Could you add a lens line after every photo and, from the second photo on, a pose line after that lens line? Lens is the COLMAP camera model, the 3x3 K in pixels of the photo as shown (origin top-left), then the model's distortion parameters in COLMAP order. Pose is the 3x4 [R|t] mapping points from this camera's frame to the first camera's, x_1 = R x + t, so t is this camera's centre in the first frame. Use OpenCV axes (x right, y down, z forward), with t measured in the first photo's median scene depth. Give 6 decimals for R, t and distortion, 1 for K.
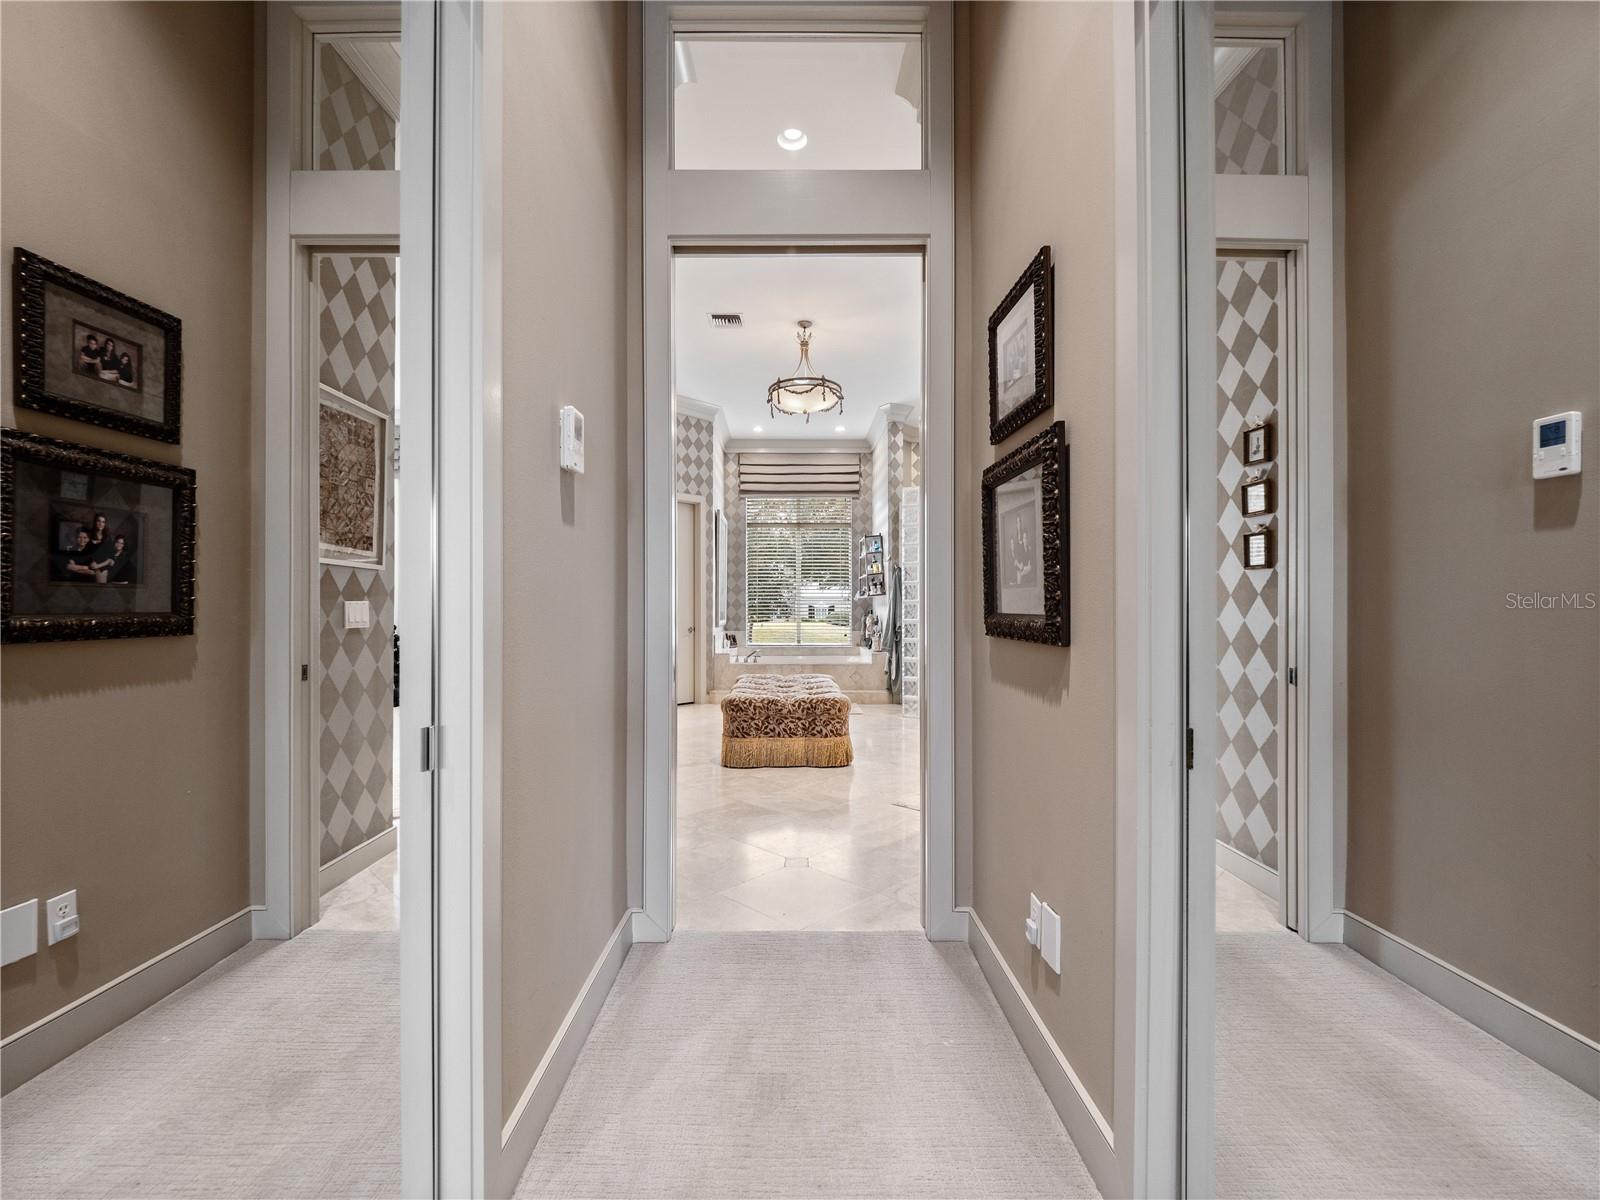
lens RADIAL K [[663.7, 0, 793.0], [0, 663.7, 595.6], [0, 0, 1]] dist [0.000904, -0.009347]
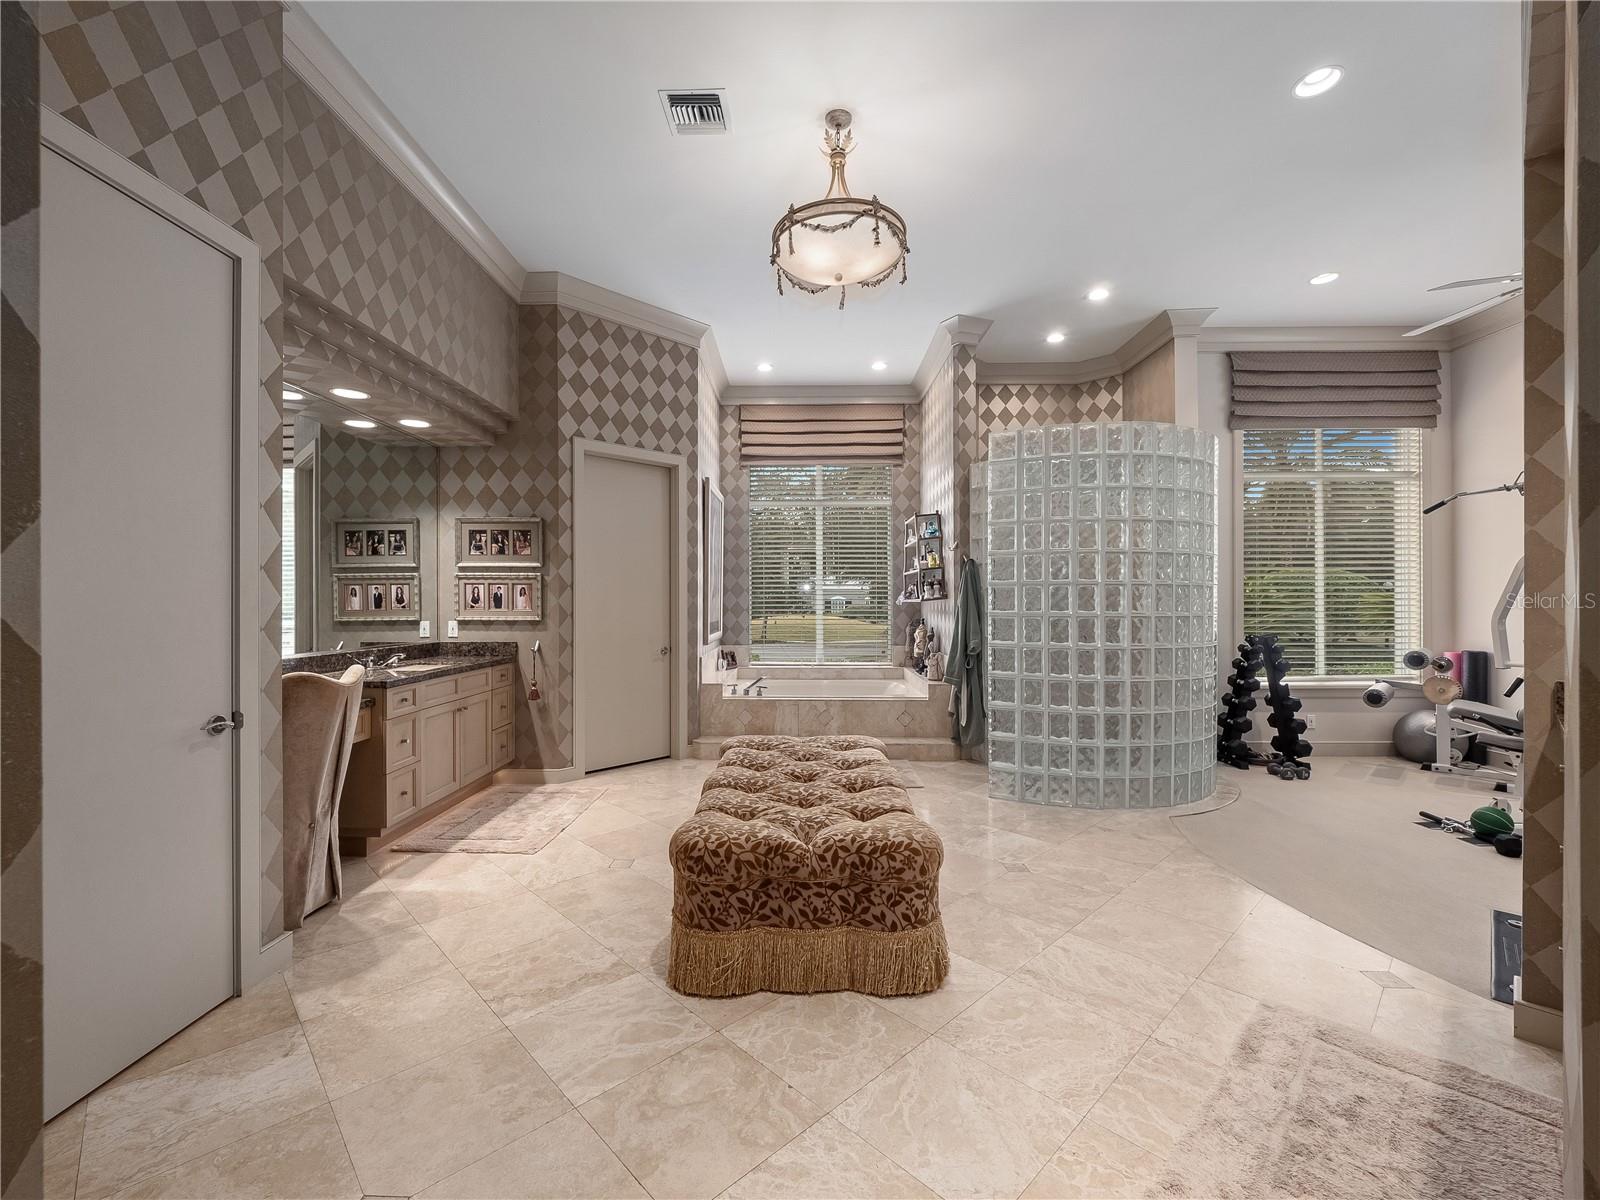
lens RADIAL K [[663.7, 0, 793.0], [0, 663.7, 595.6], [0, 0, 1]] dist [0.000904, -0.009347]
pose [[0.999696, -0.000206, -0.024655, -0.004736], [0.000484, 0.999937, 0.011245, -0.013052], [0.024651, -0.011253, 0.999633, 0.312679]]
